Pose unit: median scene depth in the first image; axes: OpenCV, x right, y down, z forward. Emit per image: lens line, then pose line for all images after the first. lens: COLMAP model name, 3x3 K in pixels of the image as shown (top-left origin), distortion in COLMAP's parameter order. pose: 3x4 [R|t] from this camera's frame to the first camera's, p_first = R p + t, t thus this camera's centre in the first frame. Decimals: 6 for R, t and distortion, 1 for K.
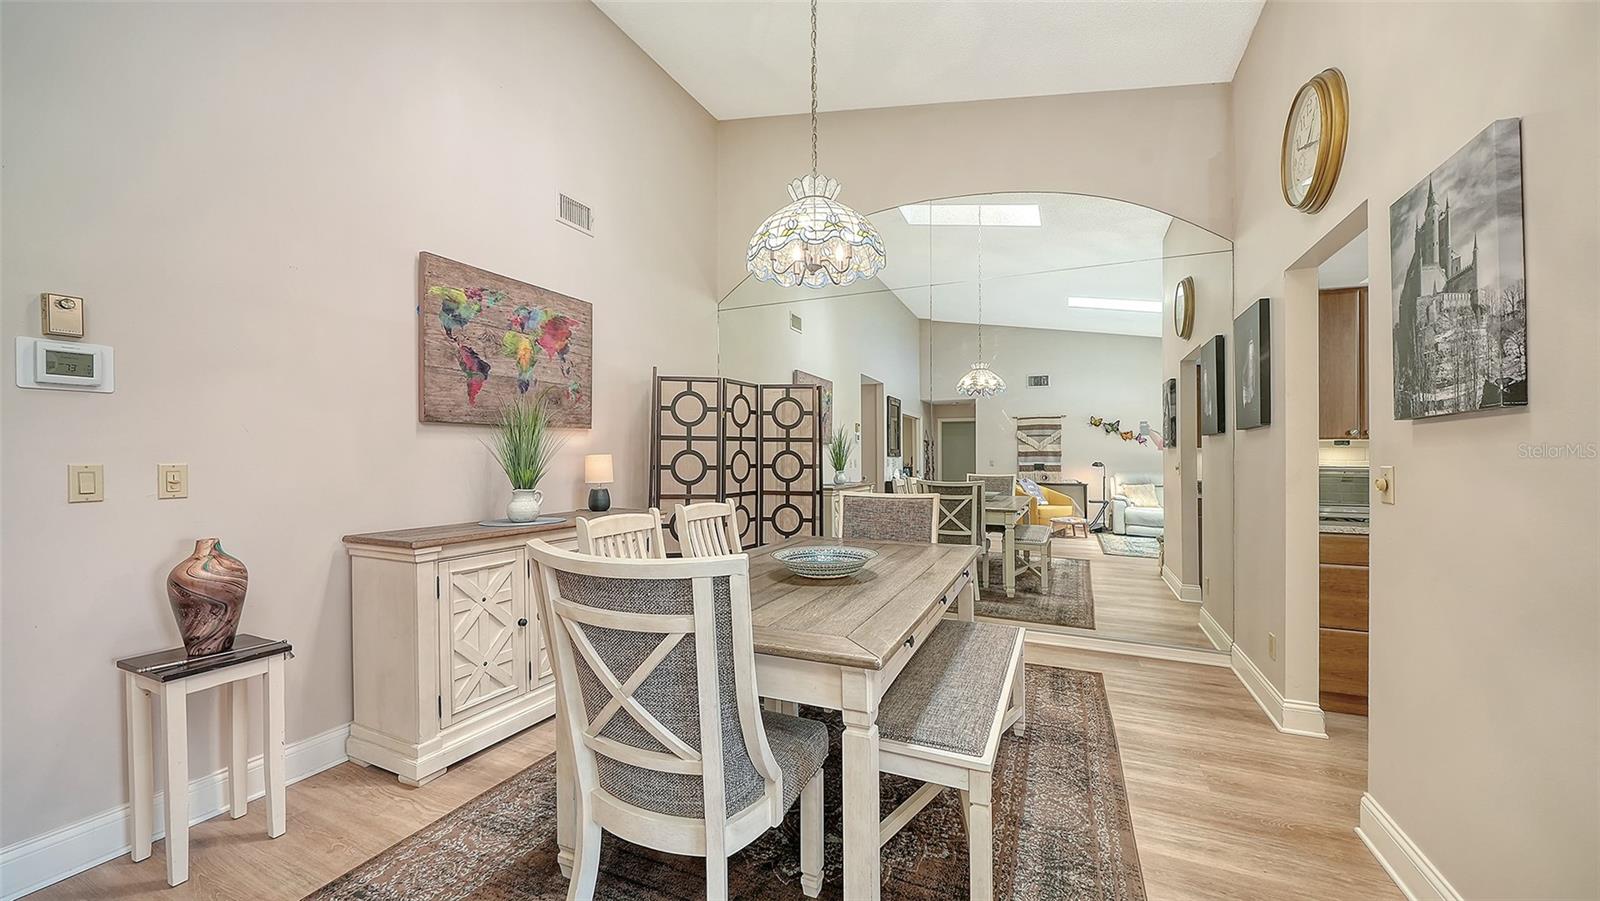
lens RADIAL K [[583.3, 0, 801.5], [0, 583.3, 461.4], [0, 0, 1]] dist [-0.008081, 0.000059]
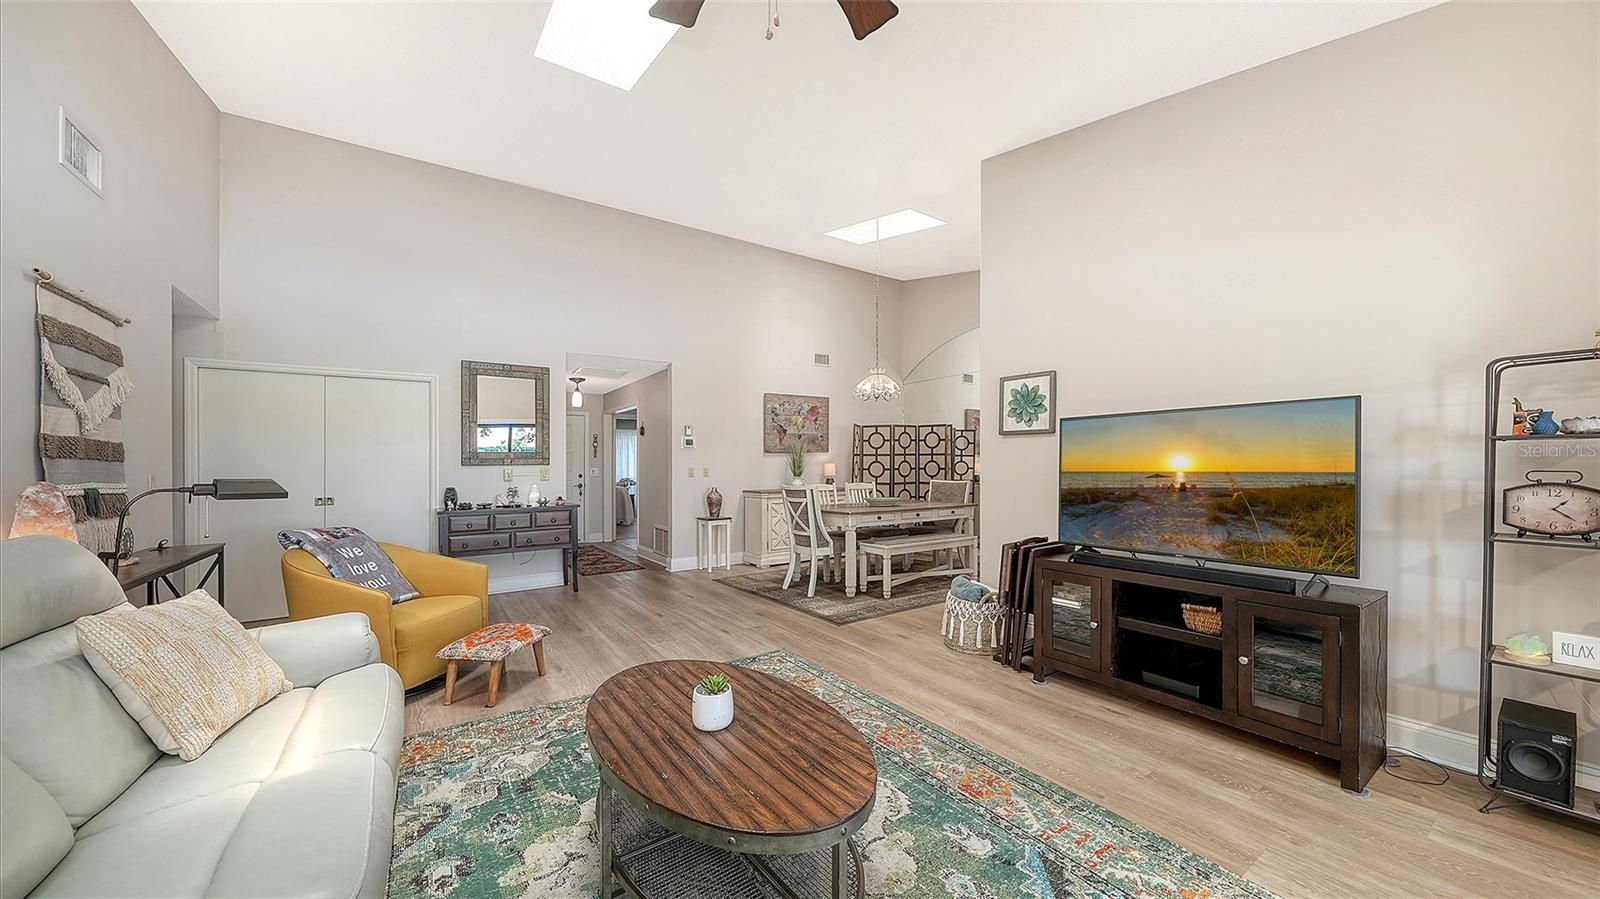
lens RADIAL K [[570.8, 0, 814.6], [0, 570.8, 458.4], [0, 0, 1]] dist [-0.004683, -0.000224]
pose [[0.864148, -0.013242, -0.503064, 0.824077], [0.003378, 0.999784, -0.020515, 0.016568], [0.503227, 0.016028, 0.864006, -1.106047]]
